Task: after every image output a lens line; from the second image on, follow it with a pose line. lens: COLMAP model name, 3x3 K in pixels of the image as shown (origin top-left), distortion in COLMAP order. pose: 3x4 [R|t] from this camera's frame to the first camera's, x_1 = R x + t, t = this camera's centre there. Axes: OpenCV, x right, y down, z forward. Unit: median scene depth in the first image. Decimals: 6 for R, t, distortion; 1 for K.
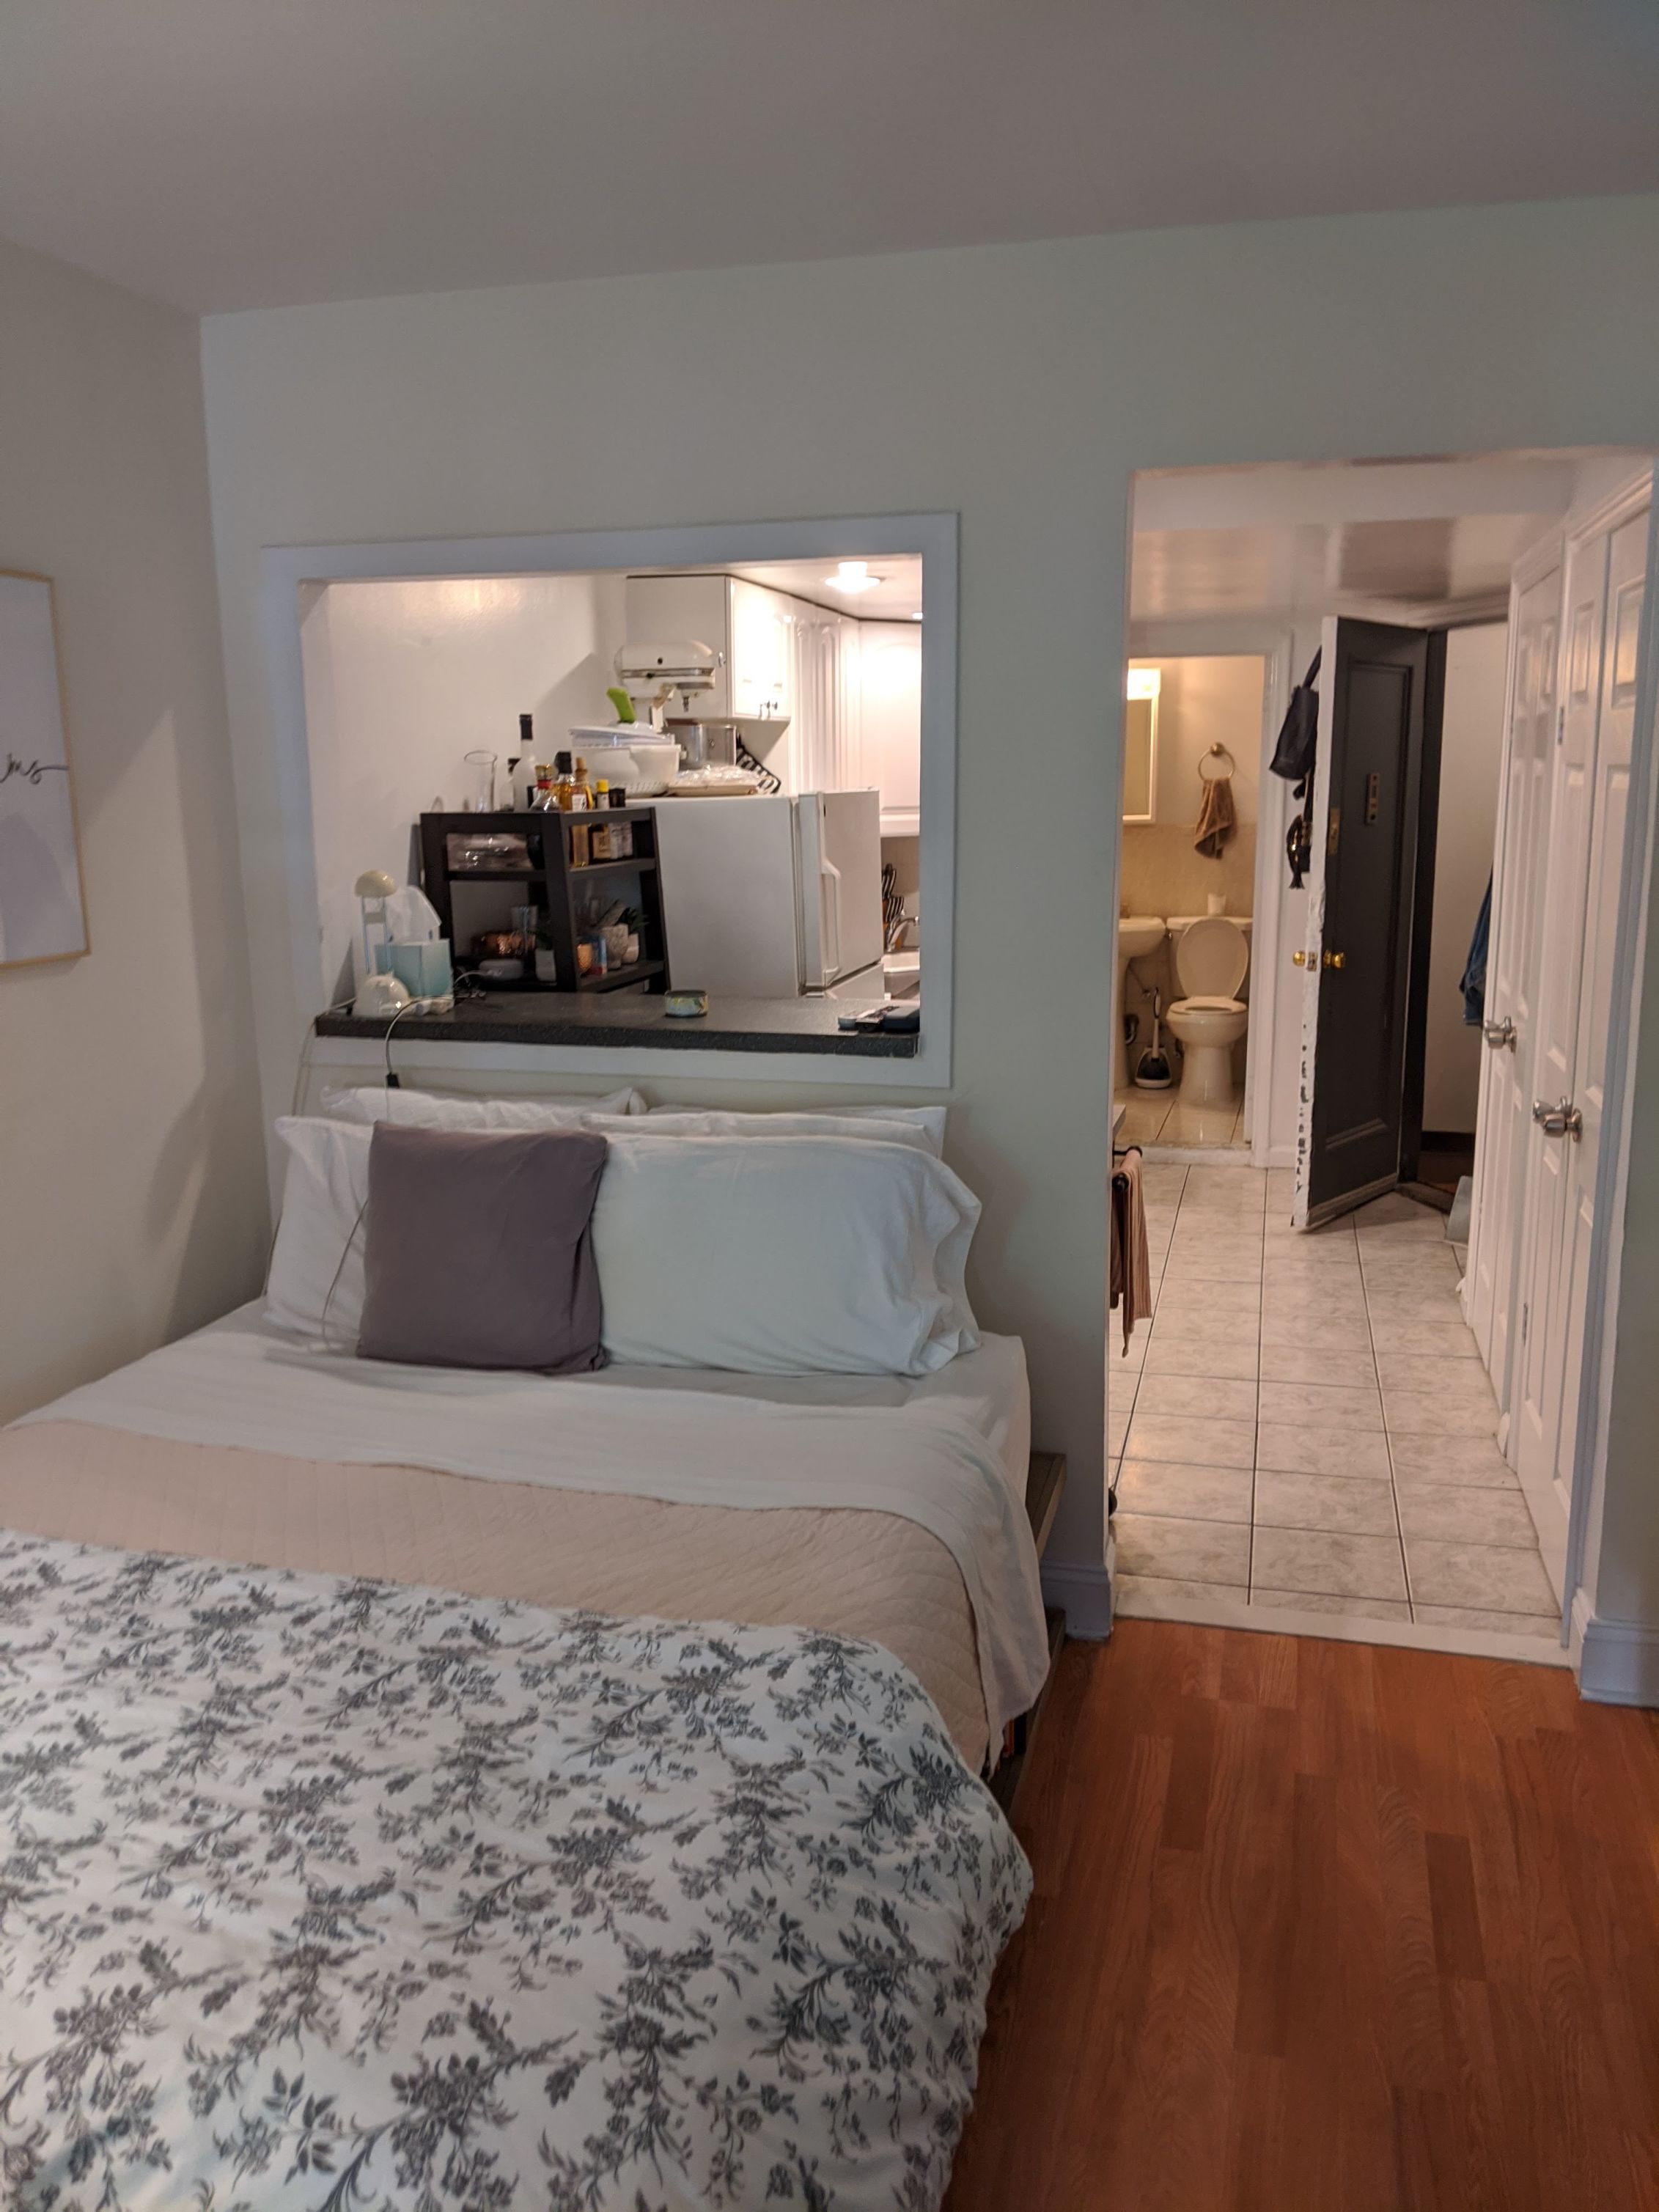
lens RADIAL K [[1762.6, 0, 825.8], [0, 1762.6, 1106.2], [0, 0, 1]] dist [0.005406, -0.000069]
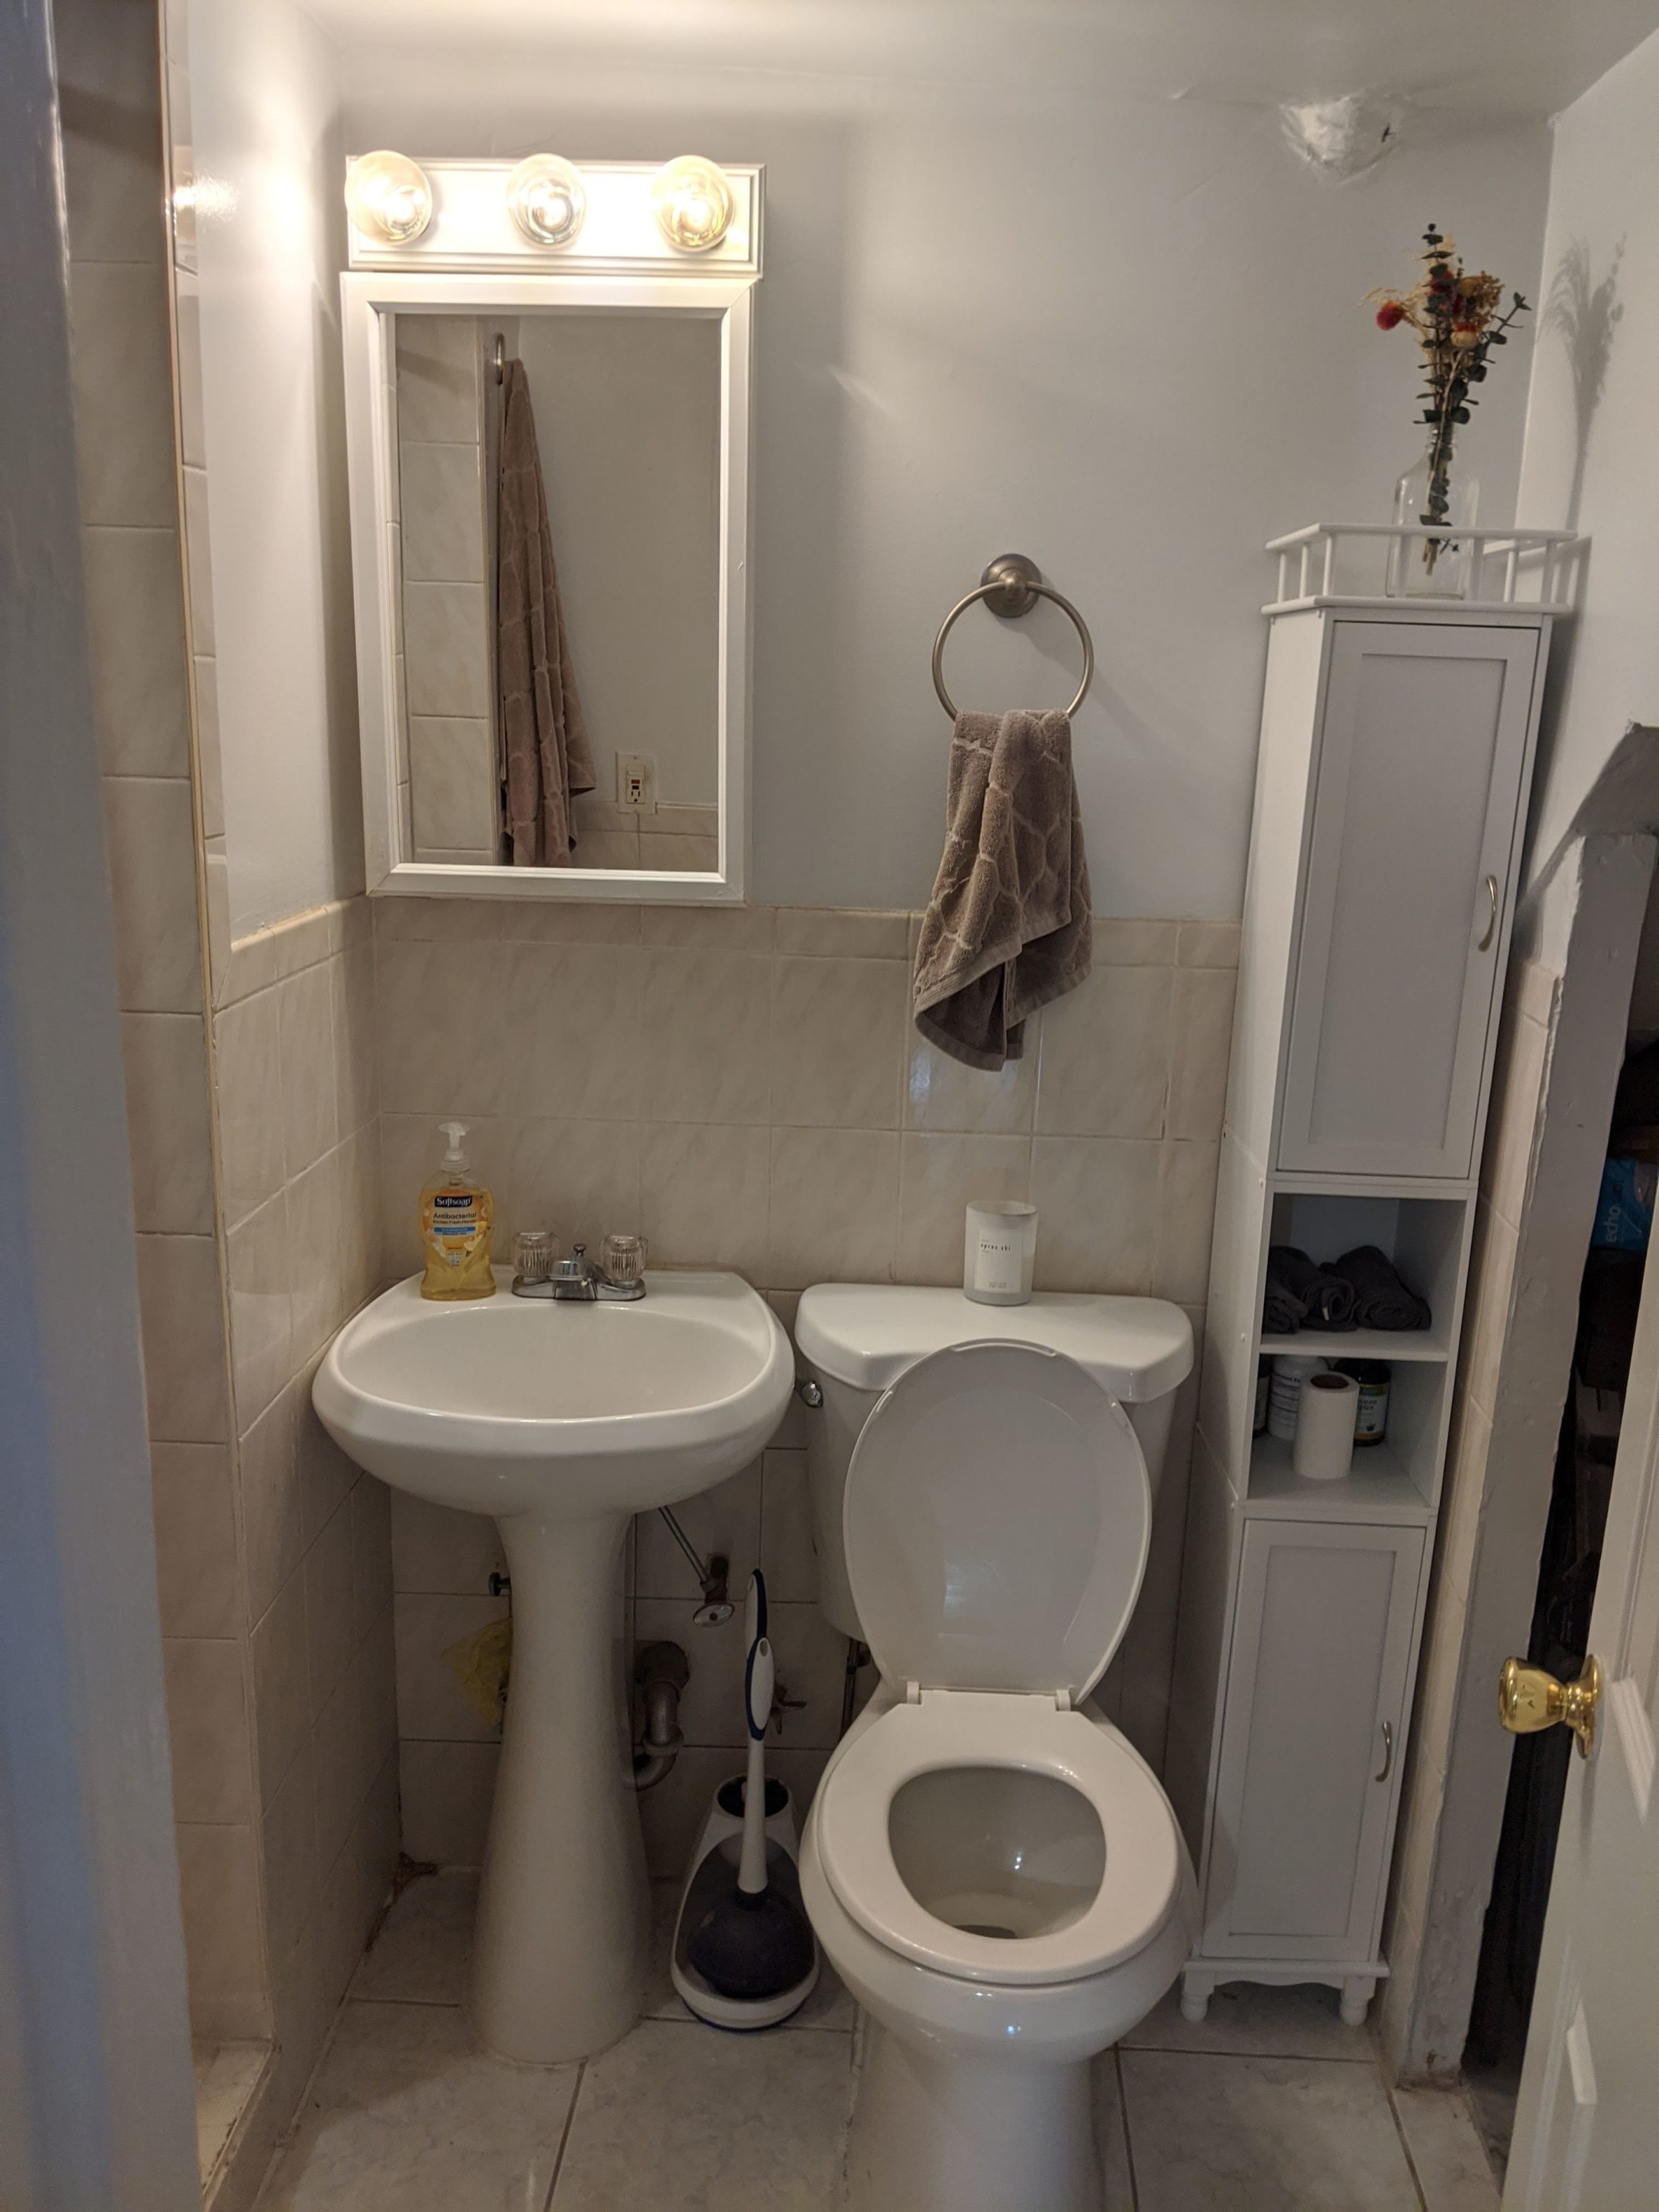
lens RADIAL K [[1762.6, 0, 826.7], [0, 1762.6, 1109.9], [0, 0, 1]] dist [0.005406, -0.000069]
pose [[0.970784, -0.027647, 0.238359, 0.144385], [0.010376, 0.997248, 0.073410, -0.152740], [-0.239732, -0.068792, 0.968399, 0.785204]]
